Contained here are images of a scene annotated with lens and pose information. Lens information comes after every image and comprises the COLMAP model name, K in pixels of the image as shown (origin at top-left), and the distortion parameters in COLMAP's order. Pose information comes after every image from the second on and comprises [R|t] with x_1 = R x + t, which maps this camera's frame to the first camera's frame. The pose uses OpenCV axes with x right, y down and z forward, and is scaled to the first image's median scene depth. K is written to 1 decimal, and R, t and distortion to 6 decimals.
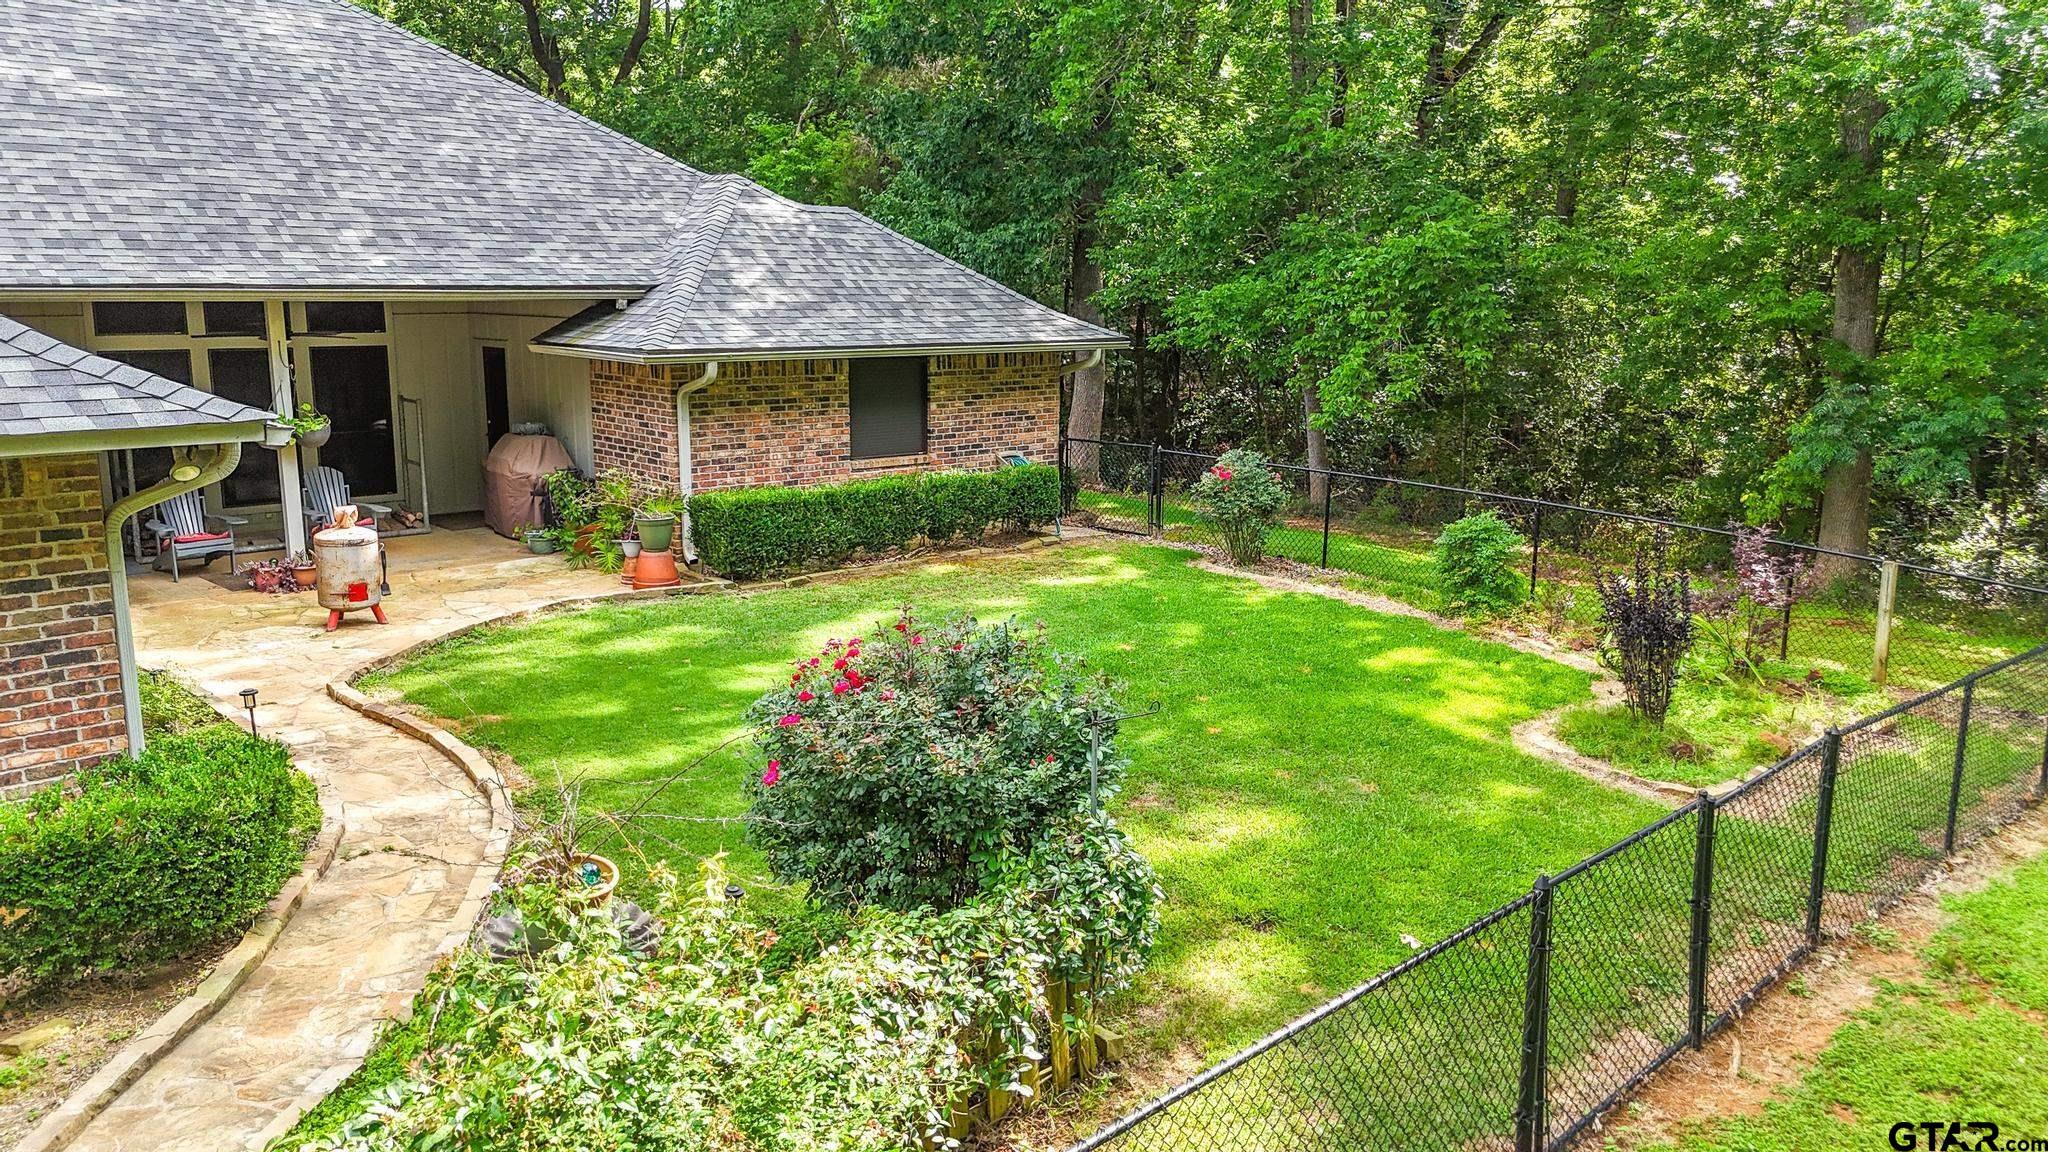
lens RADIAL K [[1503.1, 0, 1045.0], [0, 1503.1, 574.4], [0, 0, 1]] dist [0.038379, -0.027582]
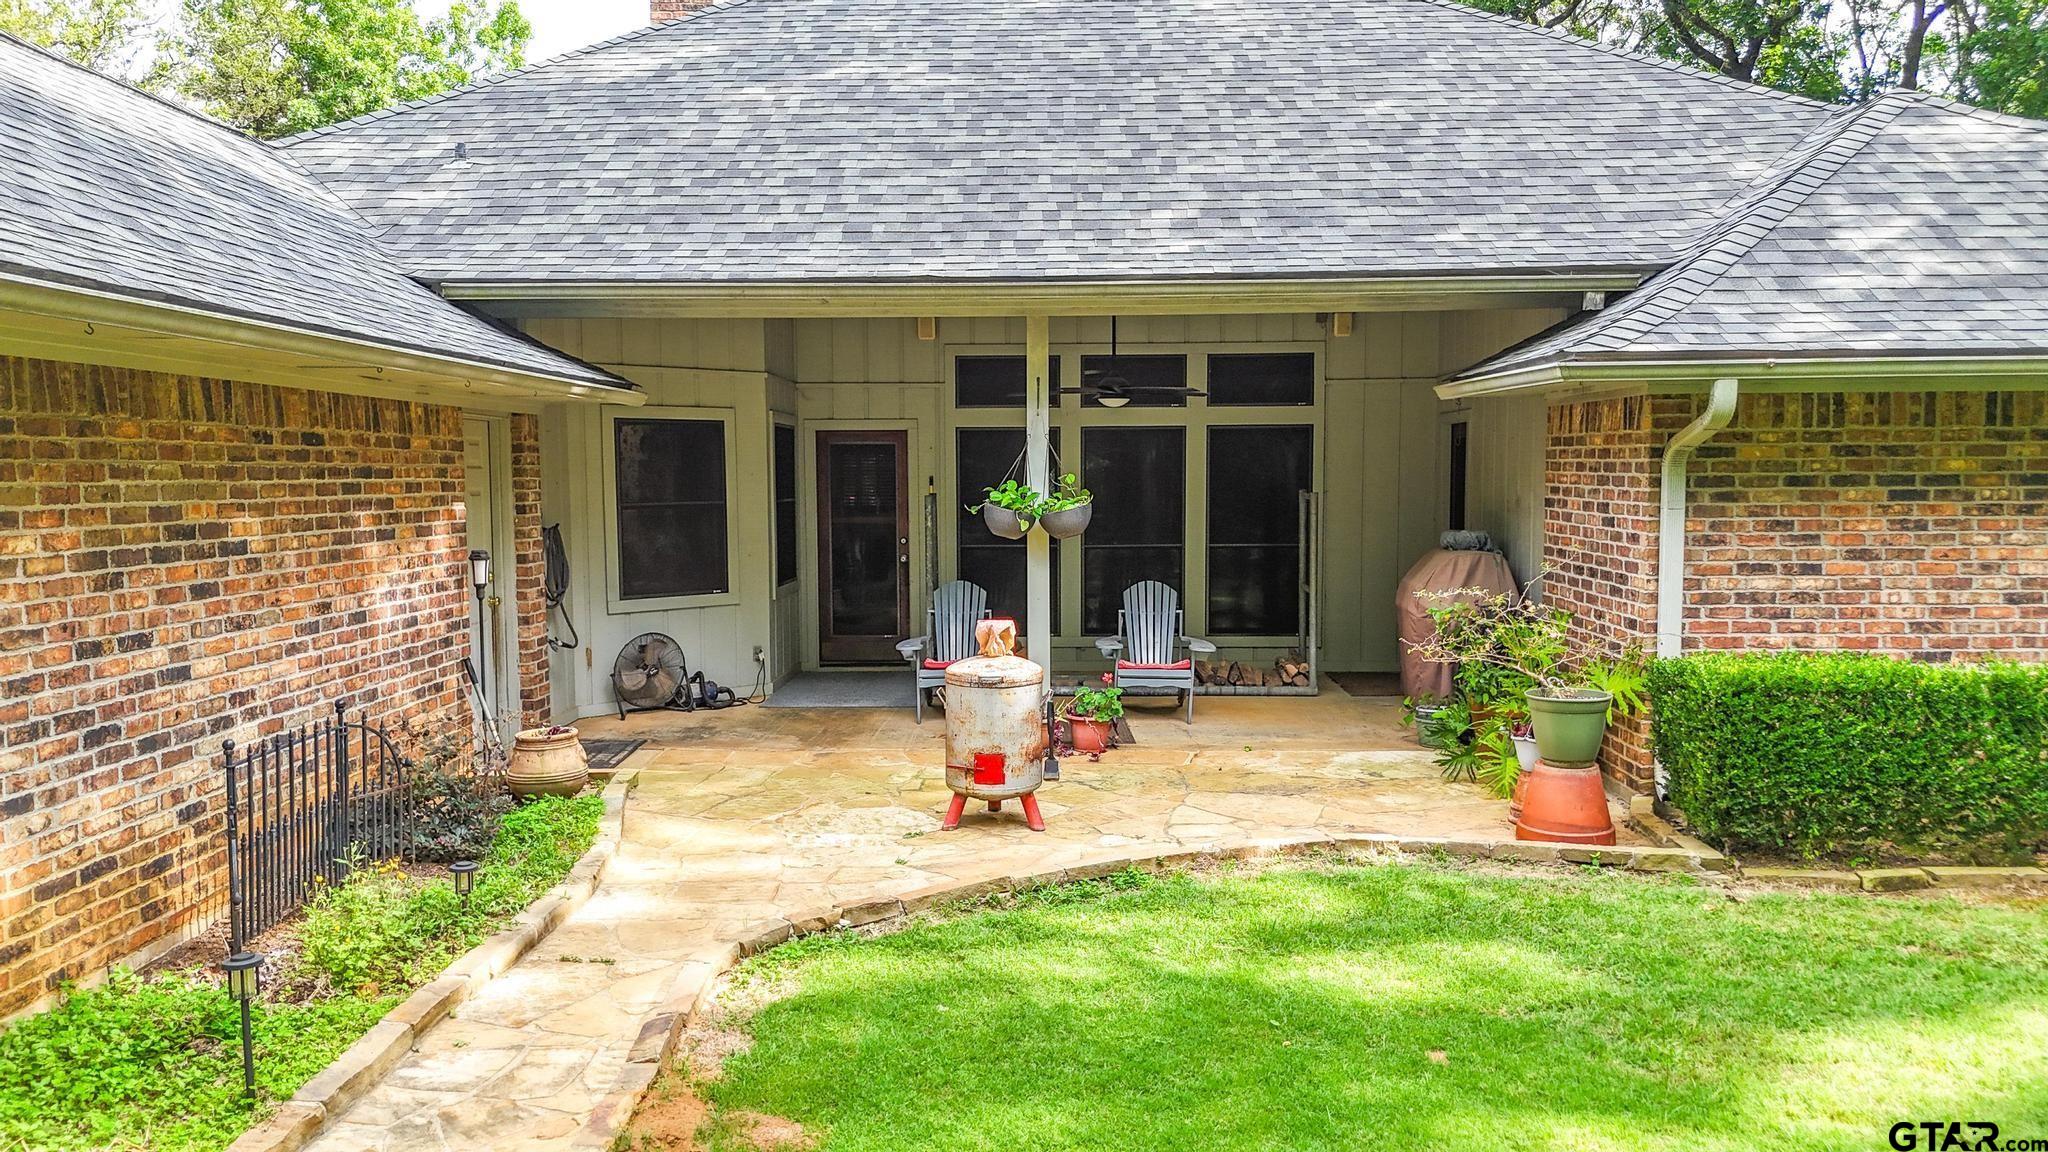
lens RADIAL K [[1503.1, 0, 1028.1], [0, 1503.1, 580.1], [0, 0, 1]] dist [0.038379, -0.027582]
pose [[0.695450, 0.038517, -0.717542, -0.029257], [-0.124844, 0.989853, -0.067866, -0.018503], [0.707647, 0.136778, 0.693201, 0.495909]]
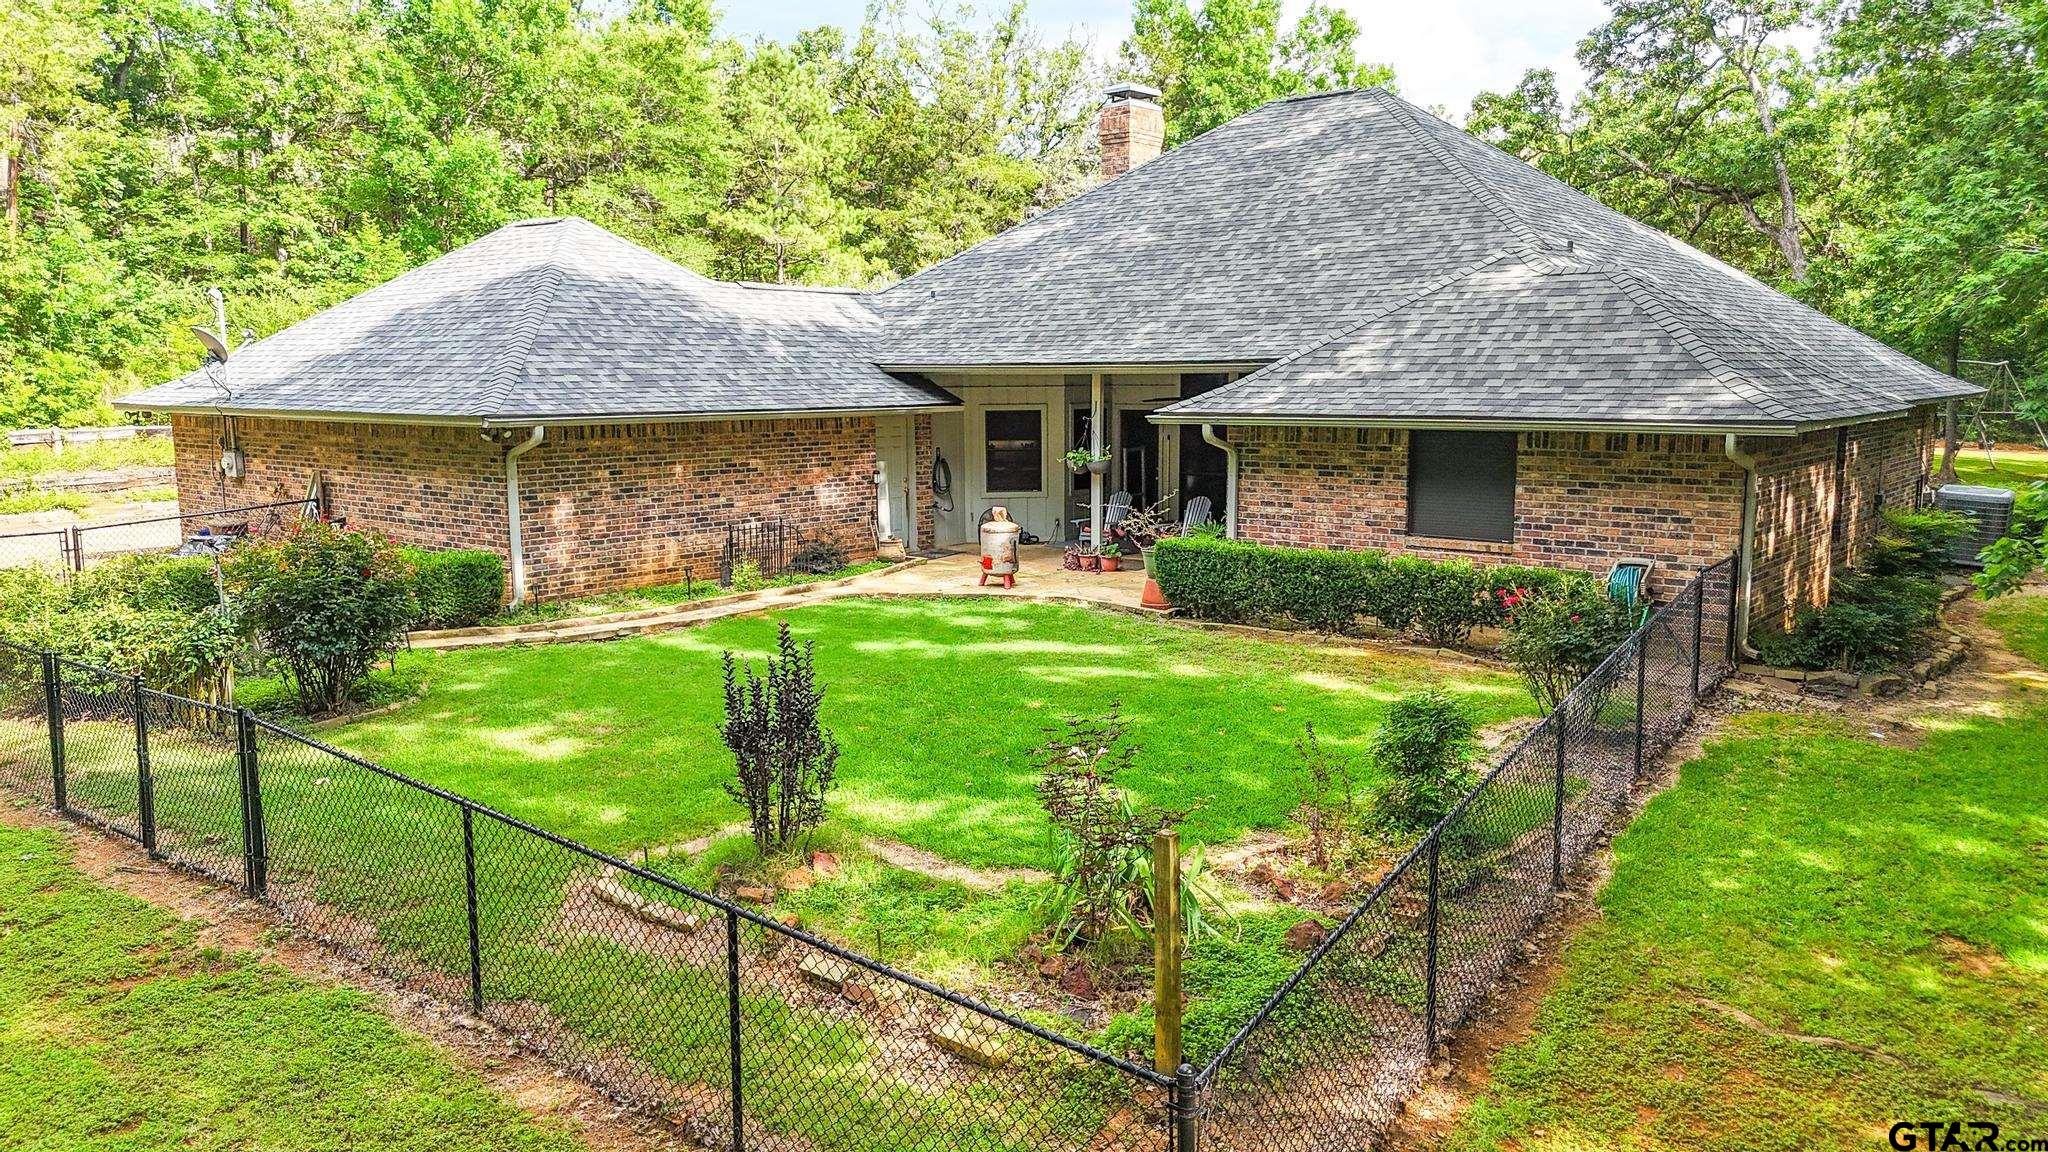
lens RADIAL K [[1503.1, 0, 1037.9], [0, 1503.1, 571.3], [0, 0, 1]] dist [0.038379, -0.027582]
pose [[0.120093, 0.121561, -0.985292, 0.846136], [-0.183708, 0.978056, 0.098277, -0.112555], [0.975617, 0.169203, 0.139789, 0.690077]]
